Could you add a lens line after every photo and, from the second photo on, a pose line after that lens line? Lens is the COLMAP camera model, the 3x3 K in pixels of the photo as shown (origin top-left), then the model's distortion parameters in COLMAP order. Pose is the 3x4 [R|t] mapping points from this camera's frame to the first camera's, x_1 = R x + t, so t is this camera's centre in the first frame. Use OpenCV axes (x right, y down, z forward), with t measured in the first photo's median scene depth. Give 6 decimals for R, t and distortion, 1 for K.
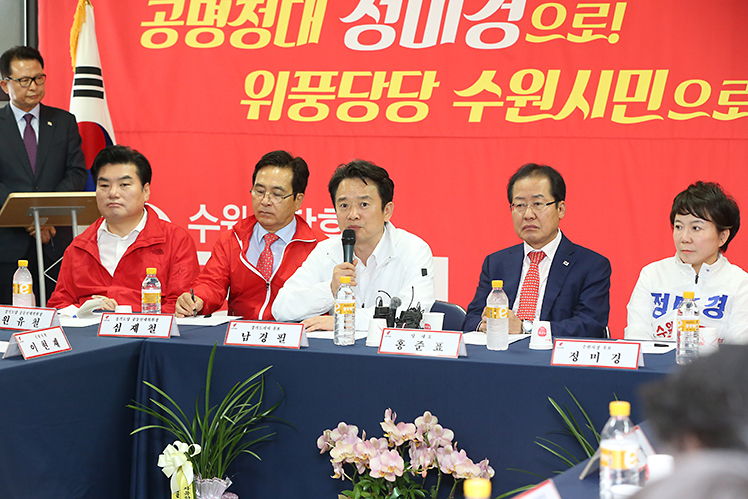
lens RADIAL K [[1968.1, 0, 374.0], [0, 1968.1, 249.5], [0, 0, 1]] dist [-0.085389, -0.416191]
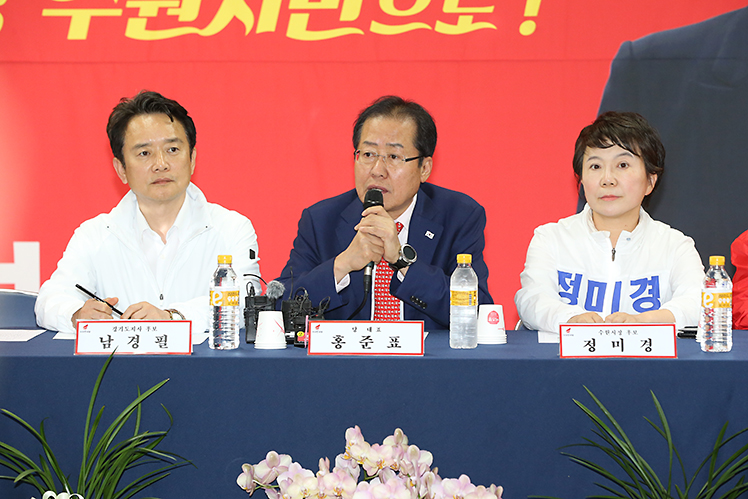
lens RADIAL K [[3311.1, 0, 374.0], [0, 3311.1, 249.5], [0, 0, 1]] dist [0.474359, 3.671491]
pose [[0.935908, -0.029867, 0.350975, -0.259581], [0.030569, 0.999526, 0.003543, 0.006264], [-0.350915, 0.007413, 0.936378, -0.104889]]
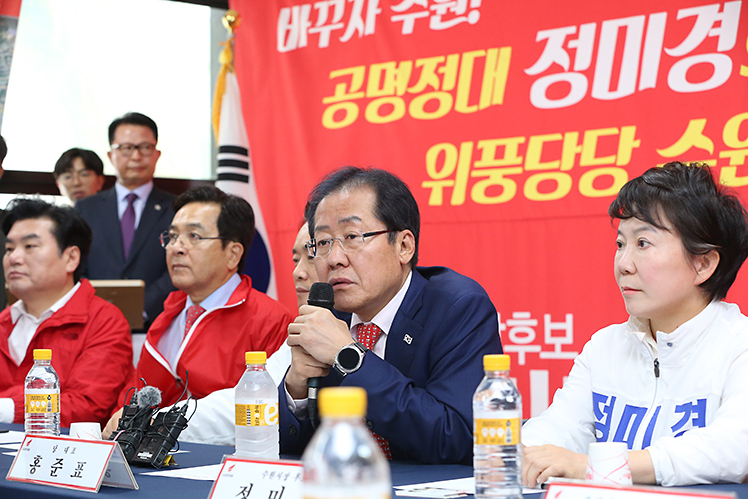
lens RADIAL K [[1655.7, 0, 374.0], [0, 1655.7, 249.5], [0, 0, 1]] dist [-0.295410, 0.760637]
pose [[0.931178, -0.031485, -0.363203, 0.169266], [-0.006034, 0.994796, -0.101705, 0.021906], [0.364515, 0.096897, 0.926142, 0.388840]]
